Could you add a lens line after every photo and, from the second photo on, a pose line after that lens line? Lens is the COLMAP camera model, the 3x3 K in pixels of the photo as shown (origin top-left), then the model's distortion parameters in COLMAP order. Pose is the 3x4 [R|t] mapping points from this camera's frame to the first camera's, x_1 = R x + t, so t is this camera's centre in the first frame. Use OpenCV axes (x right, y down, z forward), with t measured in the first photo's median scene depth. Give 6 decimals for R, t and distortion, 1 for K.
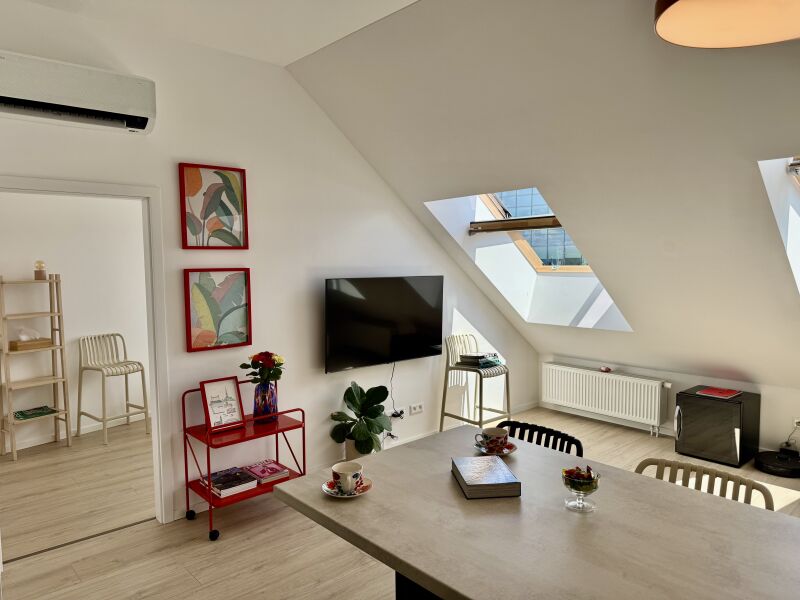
lens RADIAL K [[566.4, 0, 399.7], [0, 566.4, 305.0], [0, 0, 1]] dist [0.117503, -0.124828]
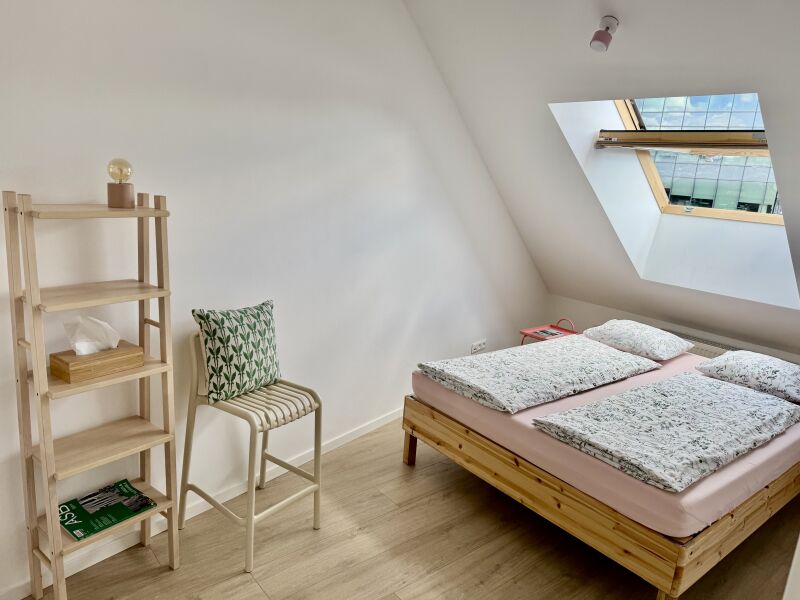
lens RADIAL K [[566.4, 0, 399.7], [0, 566.4, 305.0], [0, 0, 1]] dist [0.117503, -0.124828]
pose [[0.996411, 0.083605, -0.013208, -0.398566], [-0.080400, 0.983661, 0.161079, -0.054943], [0.026460, -0.159439, 0.986853, 0.575392]]
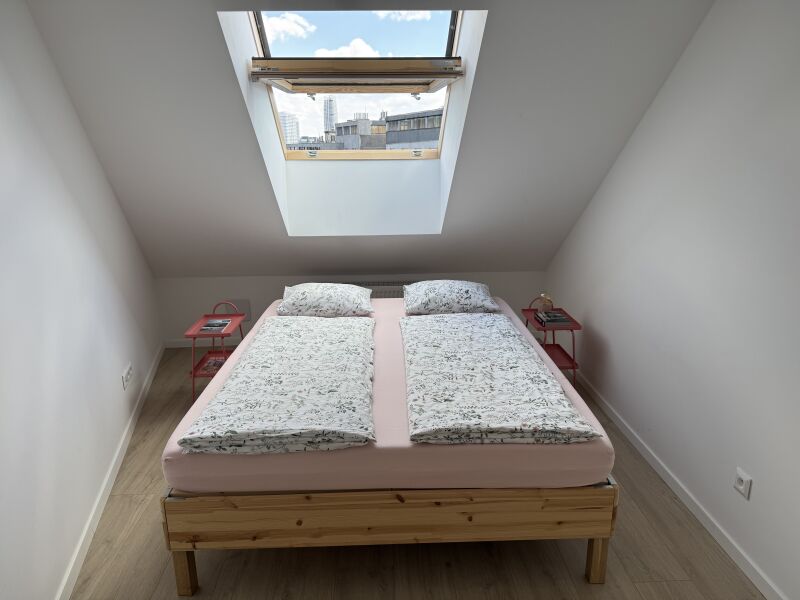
lens RADIAL K [[566.4, 0, 399.7], [0, 566.4, 305.0], [0, 0, 1]] dist [0.117503, -0.124828]
pose [[0.637064, -0.214423, 0.740386, -0.960537], [0.067128, 0.972313, 0.223831, -0.057282], [-0.767882, -0.092894, 0.633820, 1.533063]]
